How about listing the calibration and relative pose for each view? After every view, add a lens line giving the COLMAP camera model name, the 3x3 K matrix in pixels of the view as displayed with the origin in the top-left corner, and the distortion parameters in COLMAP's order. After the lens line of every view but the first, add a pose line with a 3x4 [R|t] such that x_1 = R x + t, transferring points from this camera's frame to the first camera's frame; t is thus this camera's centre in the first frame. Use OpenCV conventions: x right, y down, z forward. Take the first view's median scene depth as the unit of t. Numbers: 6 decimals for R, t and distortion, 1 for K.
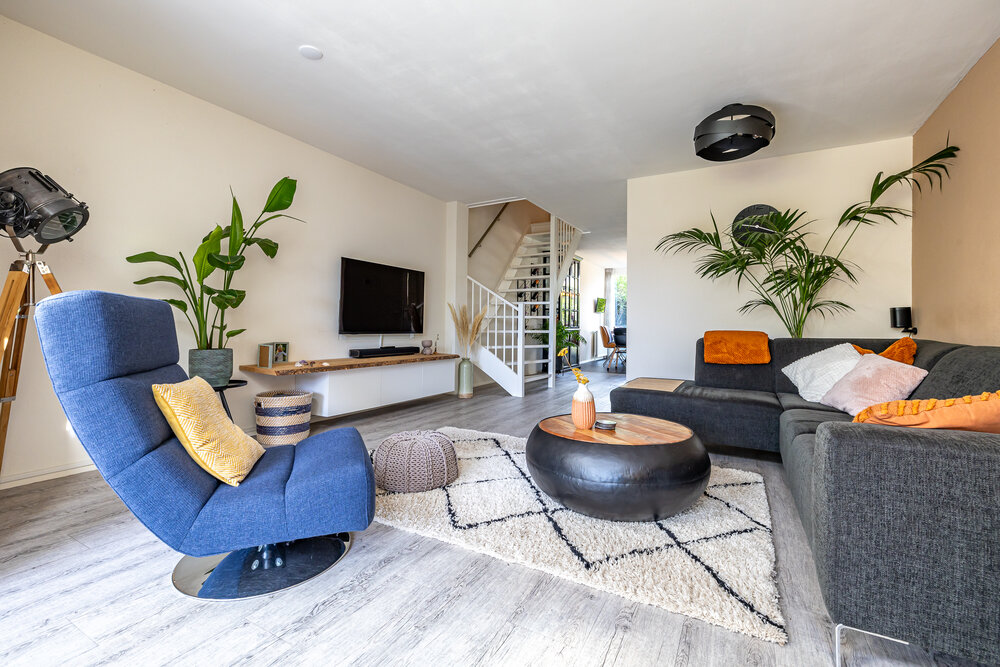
lens RADIAL K [[430.1, 0, 496.7], [0, 430.1, 319.4], [0, 0, 1]] dist [-0.000086, 0.000108]
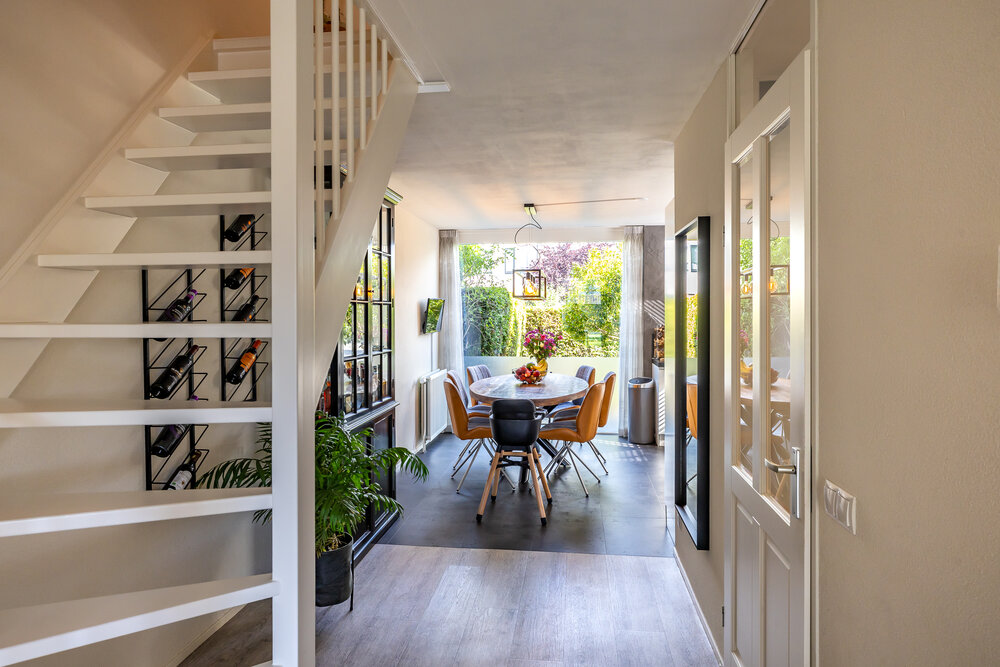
lens RADIAL K [[626.4, 0, 499.5], [0, 626.4, 332.3], [0, 0, 1]] dist [-0.000473, -0.000281]
pose [[0.921618, -0.026639, 0.387182, 0.076997], [0.008981, 0.998838, 0.047344, -0.057005], [-0.387993, -0.040156, 0.920787, 0.511185]]
